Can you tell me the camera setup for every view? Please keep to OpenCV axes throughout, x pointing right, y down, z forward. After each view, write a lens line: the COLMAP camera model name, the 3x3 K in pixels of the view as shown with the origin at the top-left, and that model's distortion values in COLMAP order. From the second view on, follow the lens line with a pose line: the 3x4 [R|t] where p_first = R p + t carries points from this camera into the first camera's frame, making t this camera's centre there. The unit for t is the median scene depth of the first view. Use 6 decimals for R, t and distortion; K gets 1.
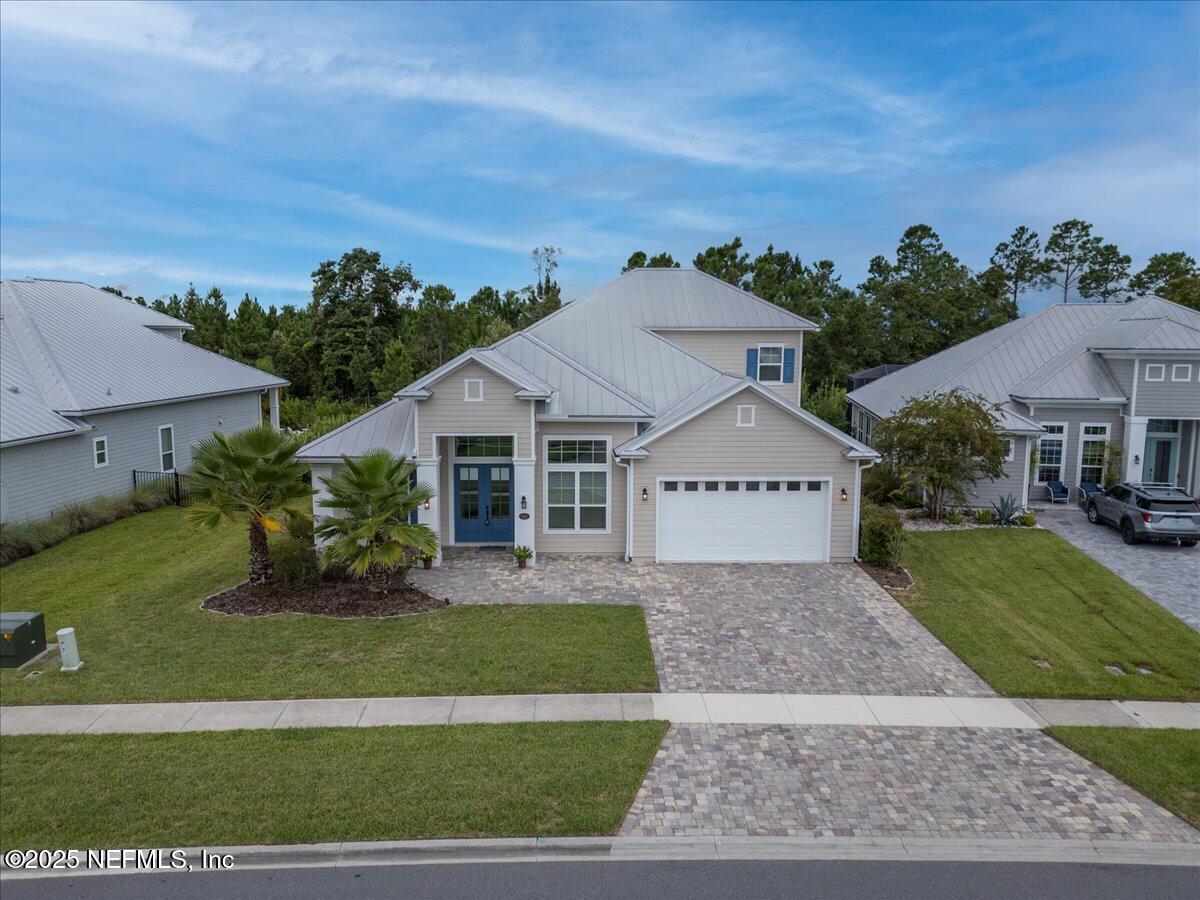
lens RADIAL K [[778.9, 0, 572.8], [0, 778.9, 435.2], [0, 0, 1]] dist [0.034230, -0.034599]
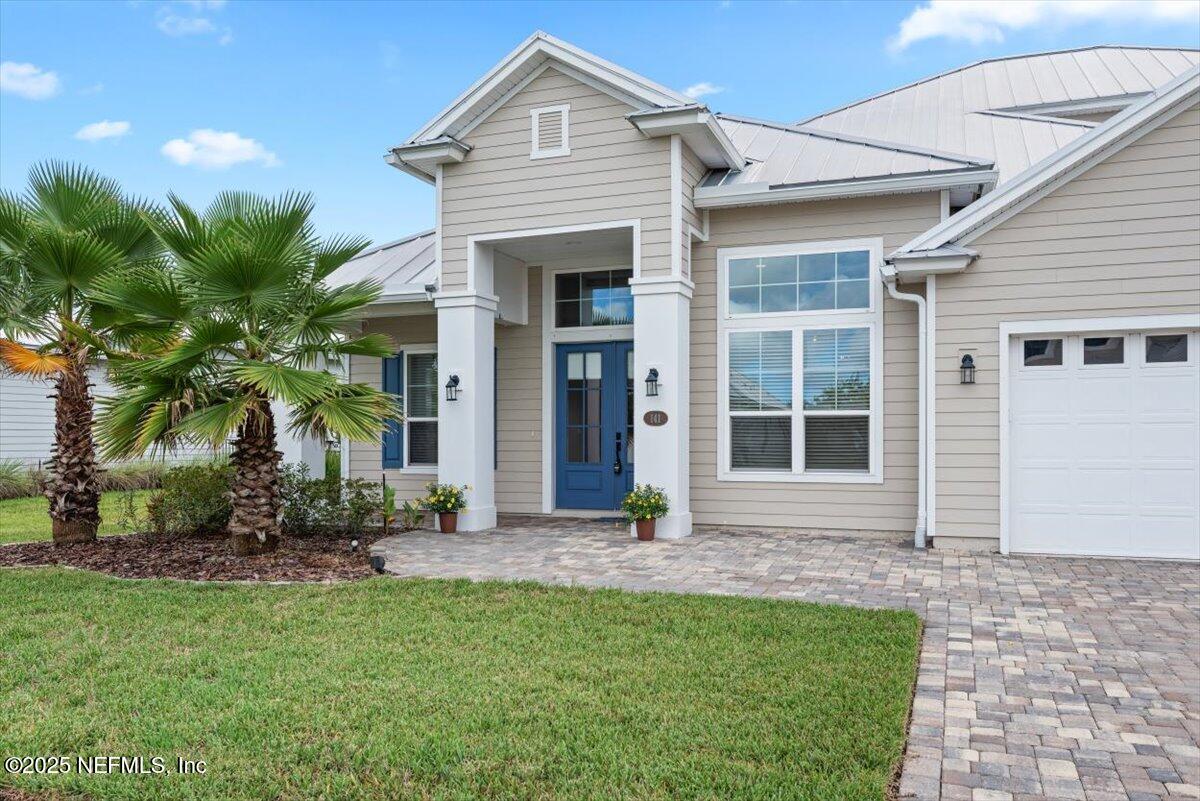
lens RADIAL K [[878.0, 0, 621.0], [0, 878.0, 440.9], [0, 0, 1]] dist [0.011144, -0.014675]
pose [[0.936456, -0.000195, -0.350786, 0.085976], [-0.041734, 0.992835, -0.111966, 0.168802], [0.348295, 0.119491, 0.929738, 0.546512]]
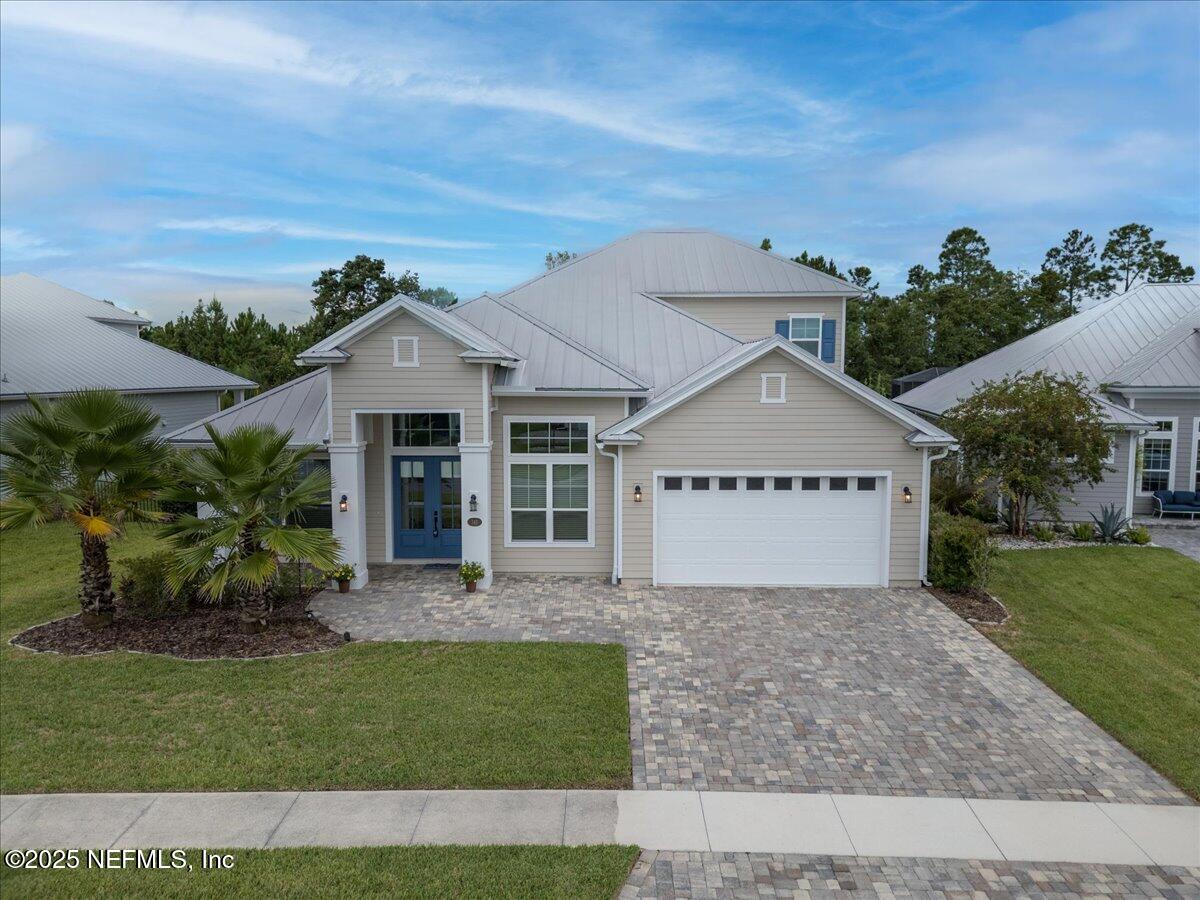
lens RADIAL K [[778.9, 0, 580.4], [0, 778.9, 438.9], [0, 0, 1]] dist [0.034230, -0.034599]
pose [[0.999570, 0.001118, -0.029303, 0.060147], [-0.002184, 0.999336, -0.036366, 0.051256], [0.029243, 0.036414, 0.998909, 0.251978]]
